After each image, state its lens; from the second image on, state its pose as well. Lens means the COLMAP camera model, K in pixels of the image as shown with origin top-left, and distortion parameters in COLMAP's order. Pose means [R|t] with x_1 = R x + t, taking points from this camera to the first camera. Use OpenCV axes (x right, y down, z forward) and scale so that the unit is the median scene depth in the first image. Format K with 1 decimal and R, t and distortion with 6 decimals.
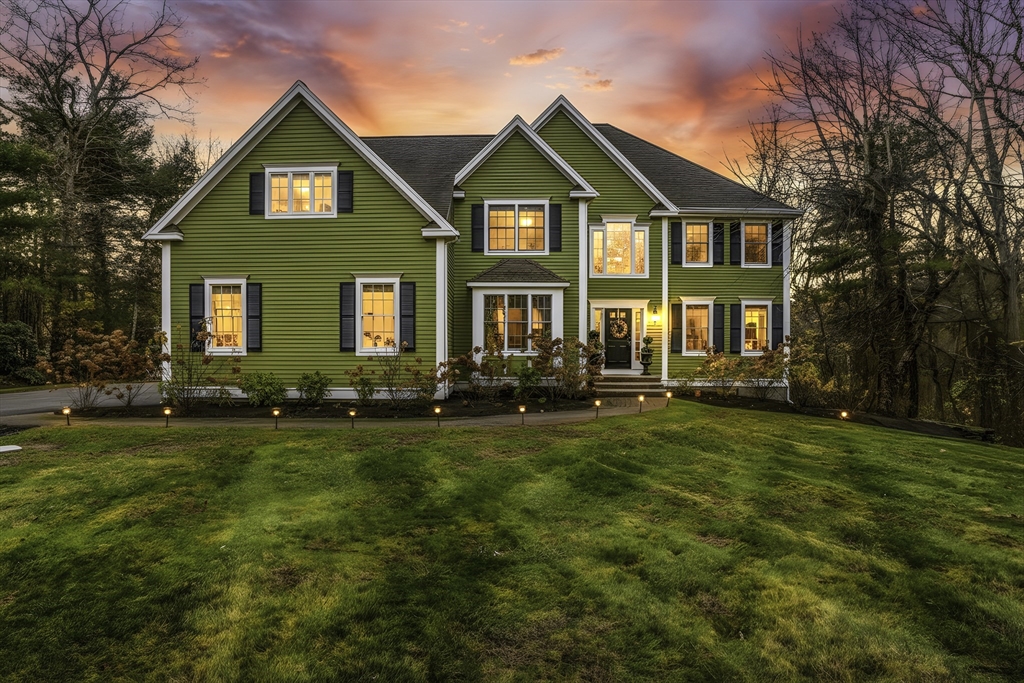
lens RADIAL K [[481.8, 0, 489.1], [0, 481.8, 359.6], [0, 0, 1]] dist [-0.042320, 0.000093]
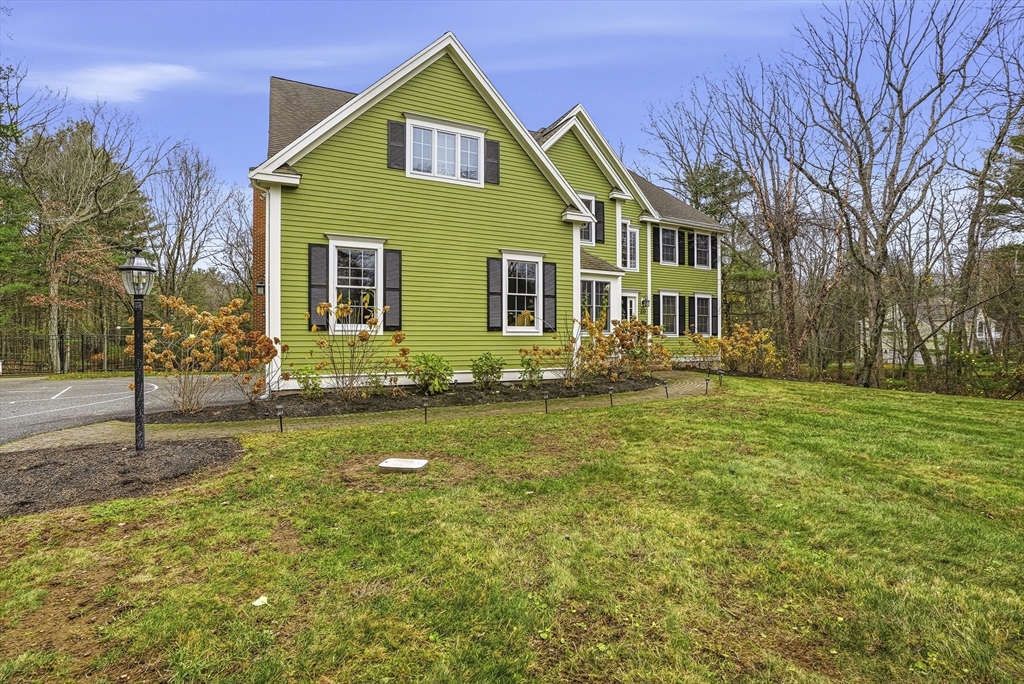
lens RADIAL K [[478.9, 0, 512.0], [0, 478.9, 342.0], [0, 0, 1]] dist [-0.057599, -0.000016]
pose [[0.882899, -0.004102, 0.469546, -0.592637], [0.006912, 0.999967, -0.004260, 0.007876], [-0.469513, 0.007006, 0.882898, 0.126659]]
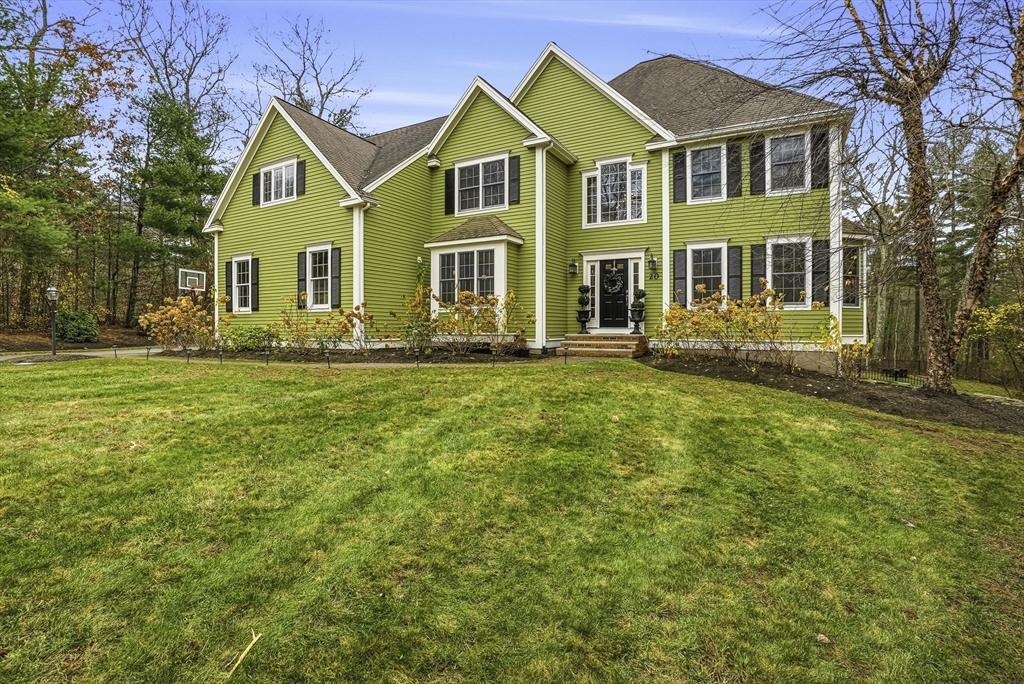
lens RADIAL K [[483.3, 0, 515.0], [0, 483.3, 332.1], [0, 0, 1]] dist [-0.044684, 0.000666]
pose [[0.885787, 0.003435, -0.464078, 0.625145], [-0.003537, 0.999994, 0.000650, 0.033278], [0.464078, 0.001066, 0.885794, 0.145760]]
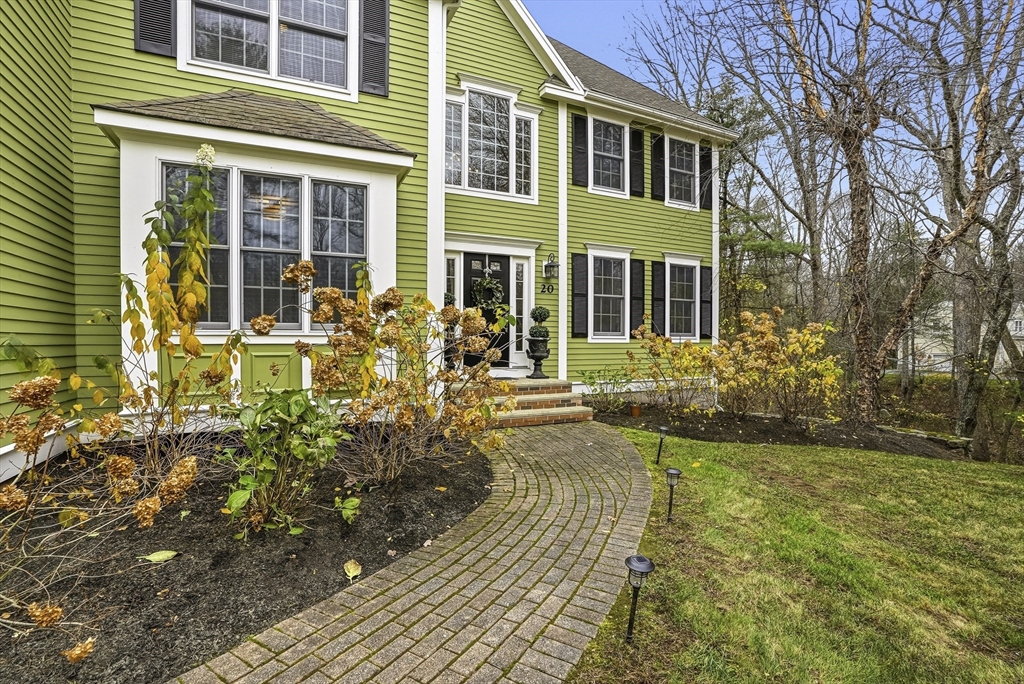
lens RADIAL K [[488.2, 0, 510.5], [0, 488.2, 353.8], [0, 0, 1]] dist [-0.044996, 0.000317]
pose [[0.894062, -0.011270, 0.447802, 0.057561], [0.005279, 0.999879, 0.014624, -0.004269], [-0.447913, -0.010711, 0.894013, 0.598614]]
